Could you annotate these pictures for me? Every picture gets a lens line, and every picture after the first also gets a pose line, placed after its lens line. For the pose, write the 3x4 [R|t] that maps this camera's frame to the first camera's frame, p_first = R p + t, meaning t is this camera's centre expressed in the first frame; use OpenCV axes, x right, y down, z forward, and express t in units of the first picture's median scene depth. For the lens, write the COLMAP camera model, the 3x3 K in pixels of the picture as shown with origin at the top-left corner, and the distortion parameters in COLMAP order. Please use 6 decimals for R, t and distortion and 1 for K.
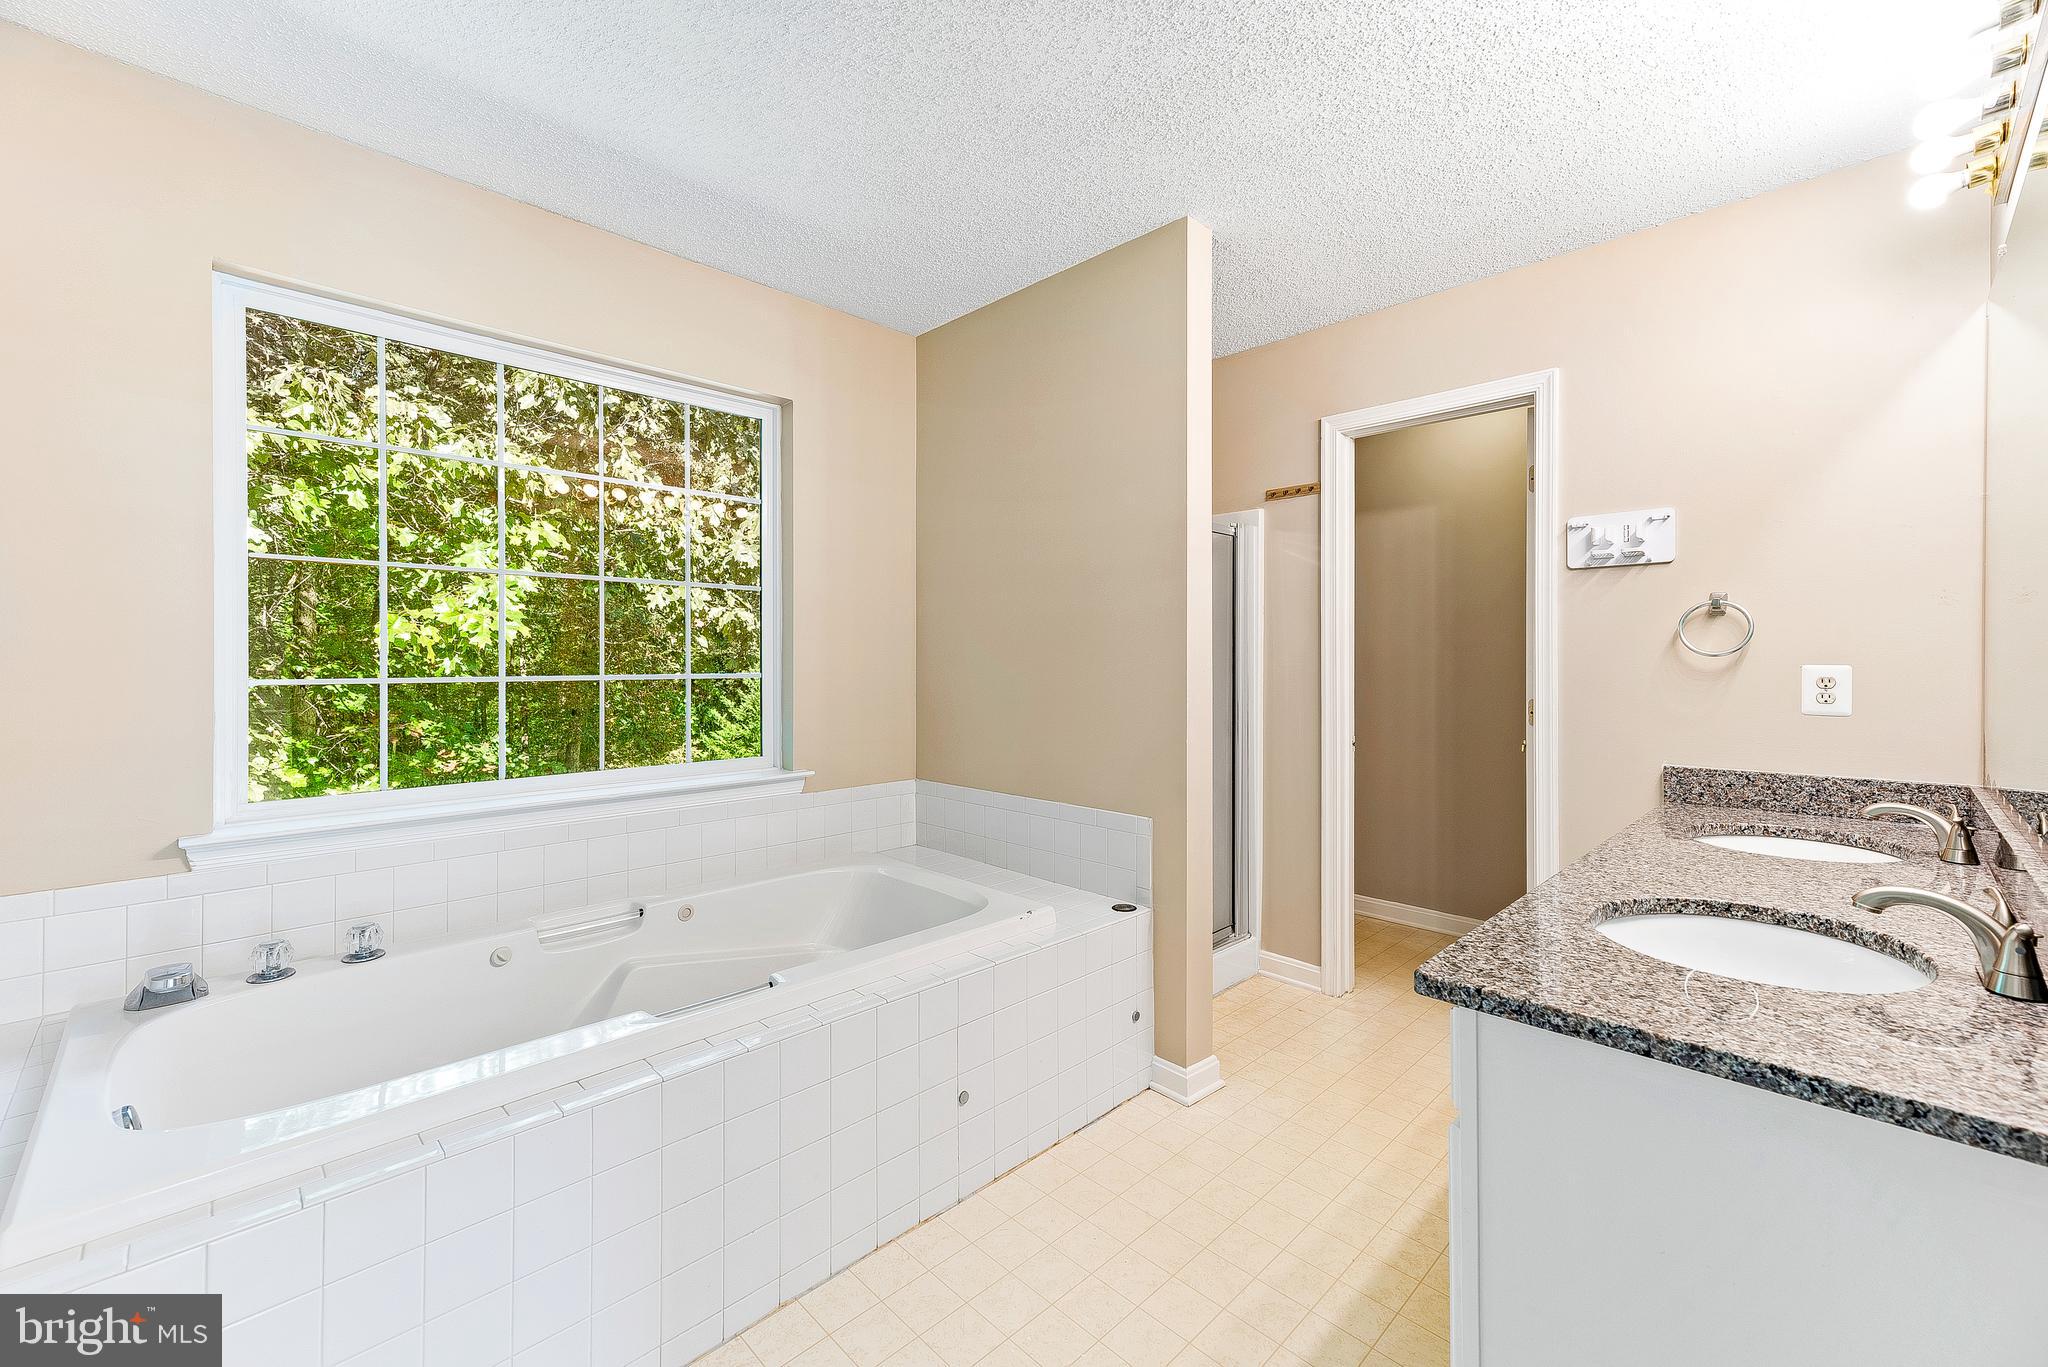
lens RADIAL K [[825.9, 0, 1017.3], [0, 825.9, 662.9], [0, 0, 1]] dist [0.011306, 0.000242]
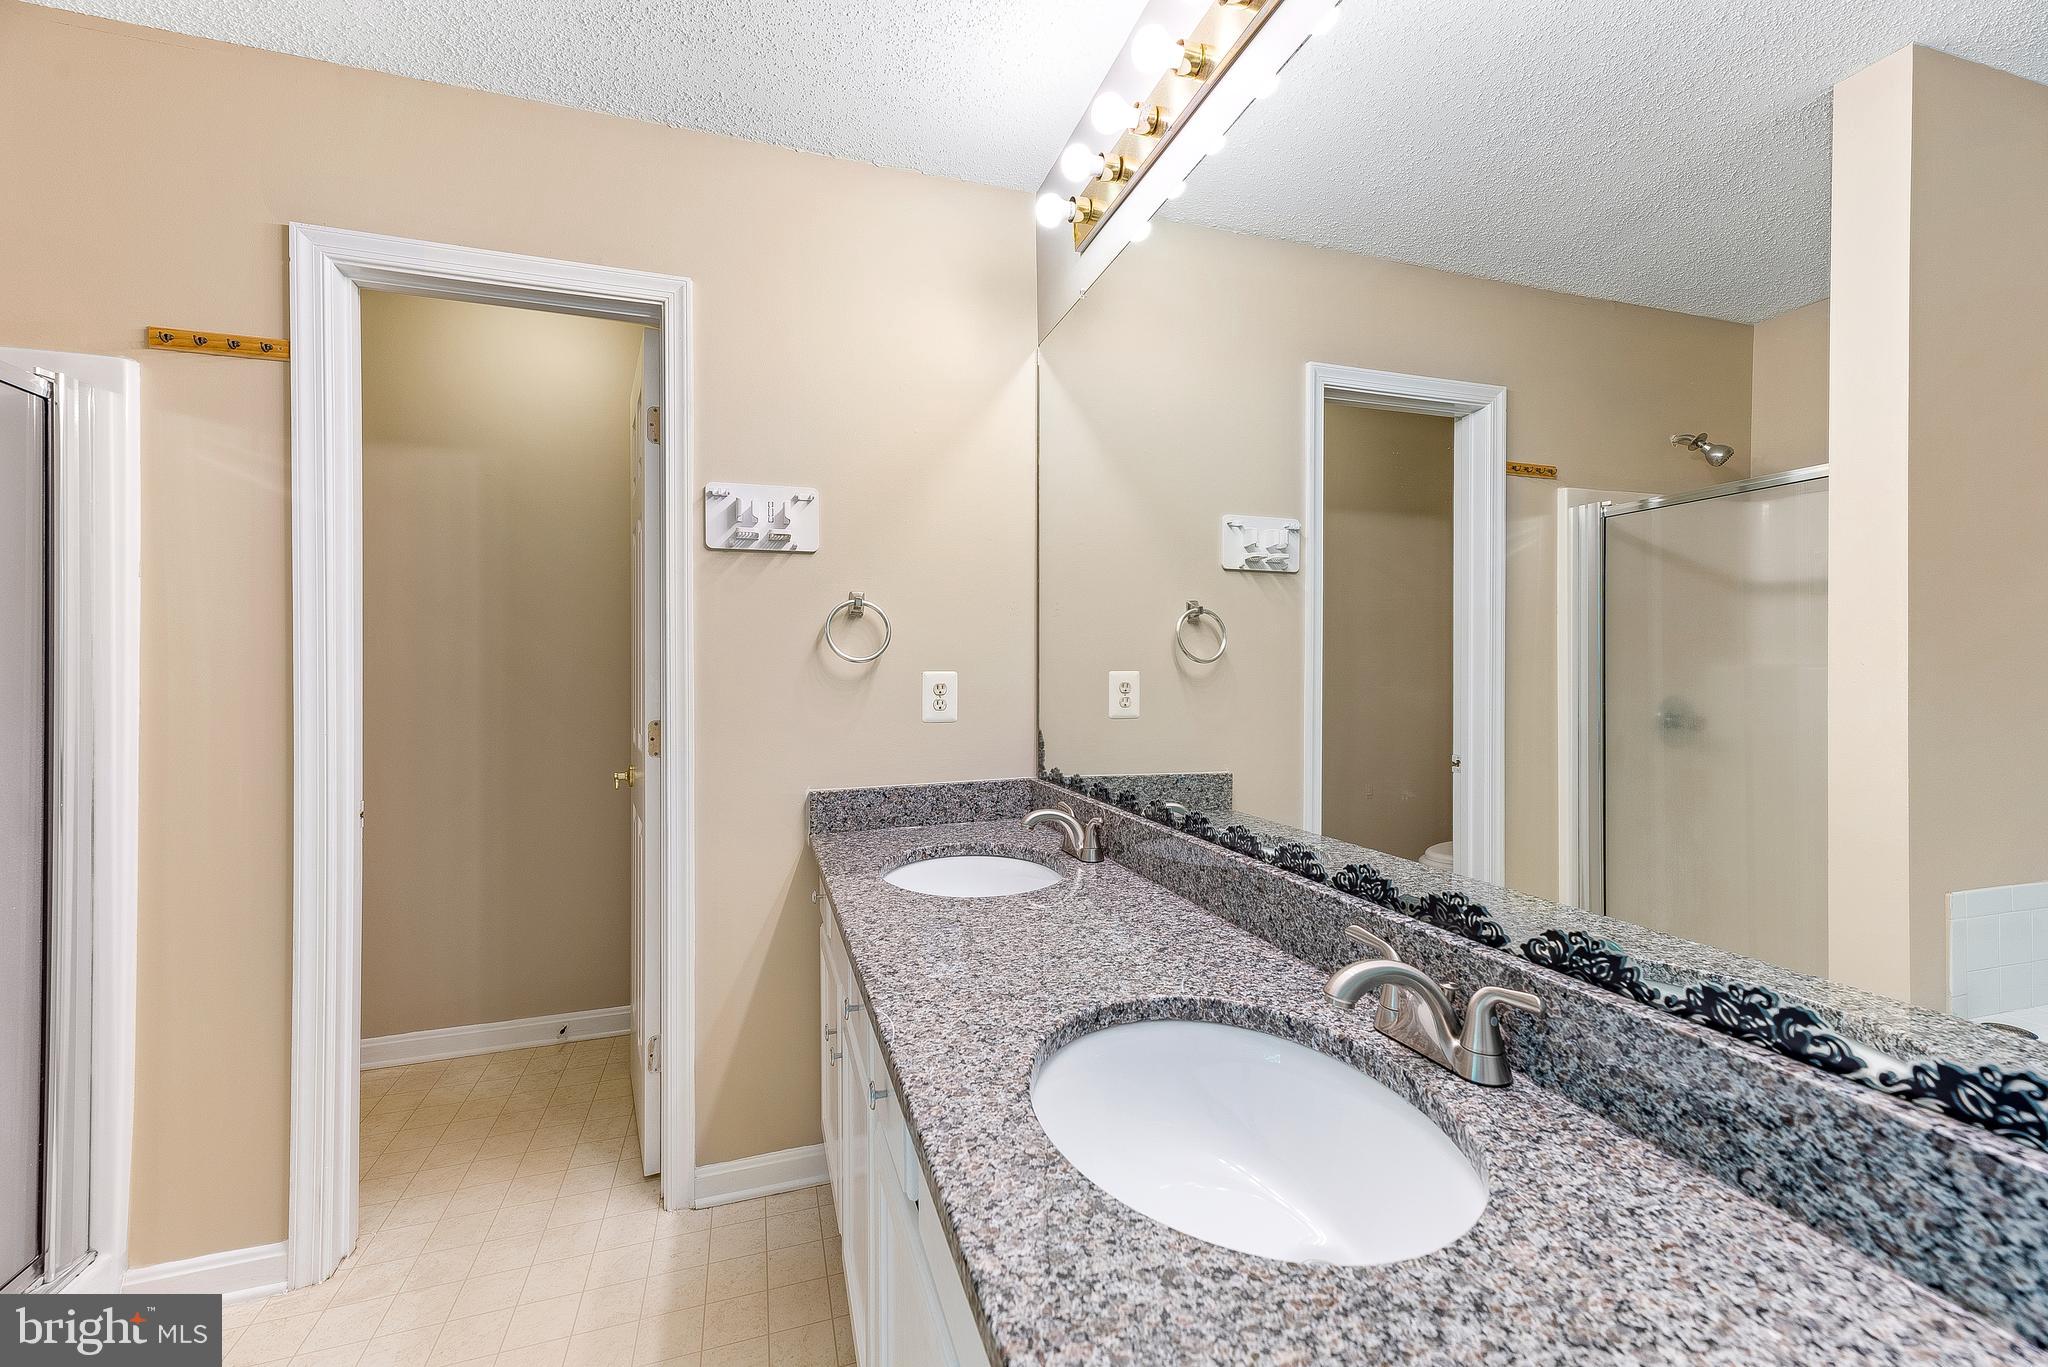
lens RADIAL K [[825.9, 0, 1017.3], [0, 825.9, 662.9], [0, 0, 1]] dist [0.011306, 0.000242]
pose [[0.443280, 0.003038, 0.896378, 0.113955], [0.008964, 0.999929, -0.007821, 0.000895], [-0.896338, 0.011502, 0.443221, 0.426756]]
